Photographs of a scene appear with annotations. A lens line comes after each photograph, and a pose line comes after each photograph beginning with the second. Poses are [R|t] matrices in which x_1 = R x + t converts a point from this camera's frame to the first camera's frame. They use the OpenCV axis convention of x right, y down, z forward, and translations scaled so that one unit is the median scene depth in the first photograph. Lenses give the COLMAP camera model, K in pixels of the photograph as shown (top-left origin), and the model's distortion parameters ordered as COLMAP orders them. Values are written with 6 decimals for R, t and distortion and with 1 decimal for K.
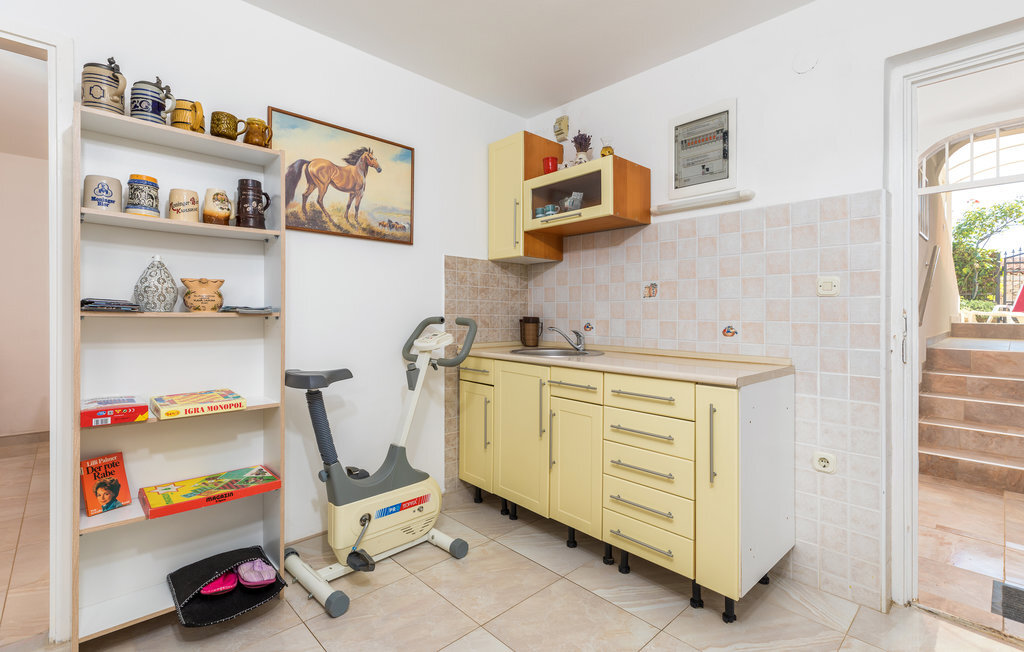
lens RADIAL K [[471.3, 0, 509.2], [0, 471.3, 319.1], [0, 0, 1]] dist [0.008988, -0.002139]
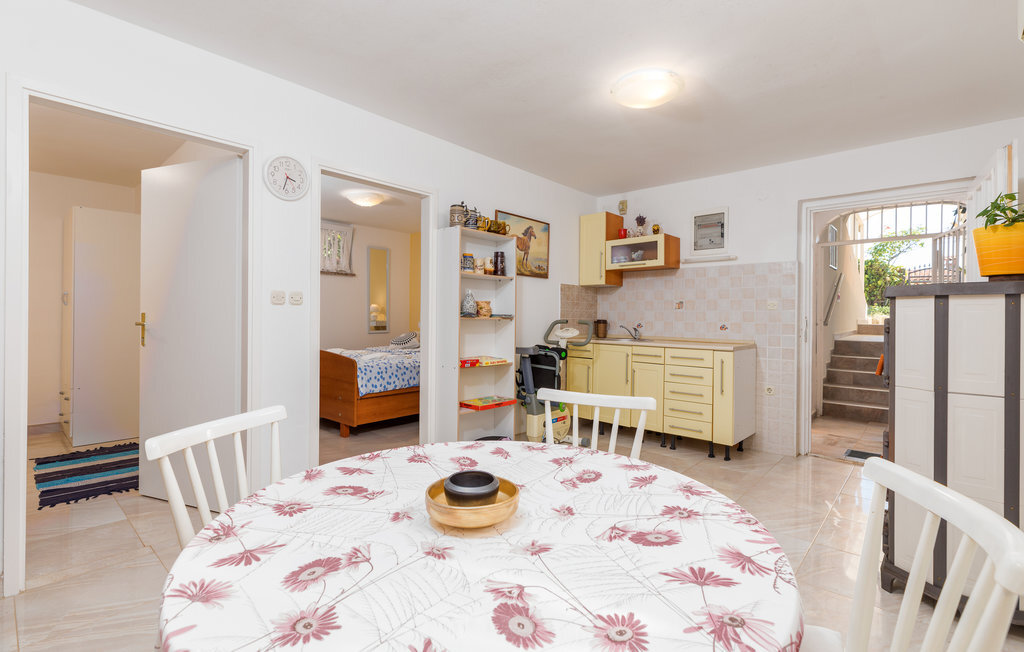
lens RADIAL K [[471.3, 0, 512.5], [0, 471.3, 327.4], [0, 0, 1]] dist [0.008988, -0.002139]
pose [[0.996392, 0.000676, 0.084871, -0.502116], [-0.001813, 0.999910, 0.013314, 0.001514], [-0.084855, -0.013420, 0.996303, -0.764936]]
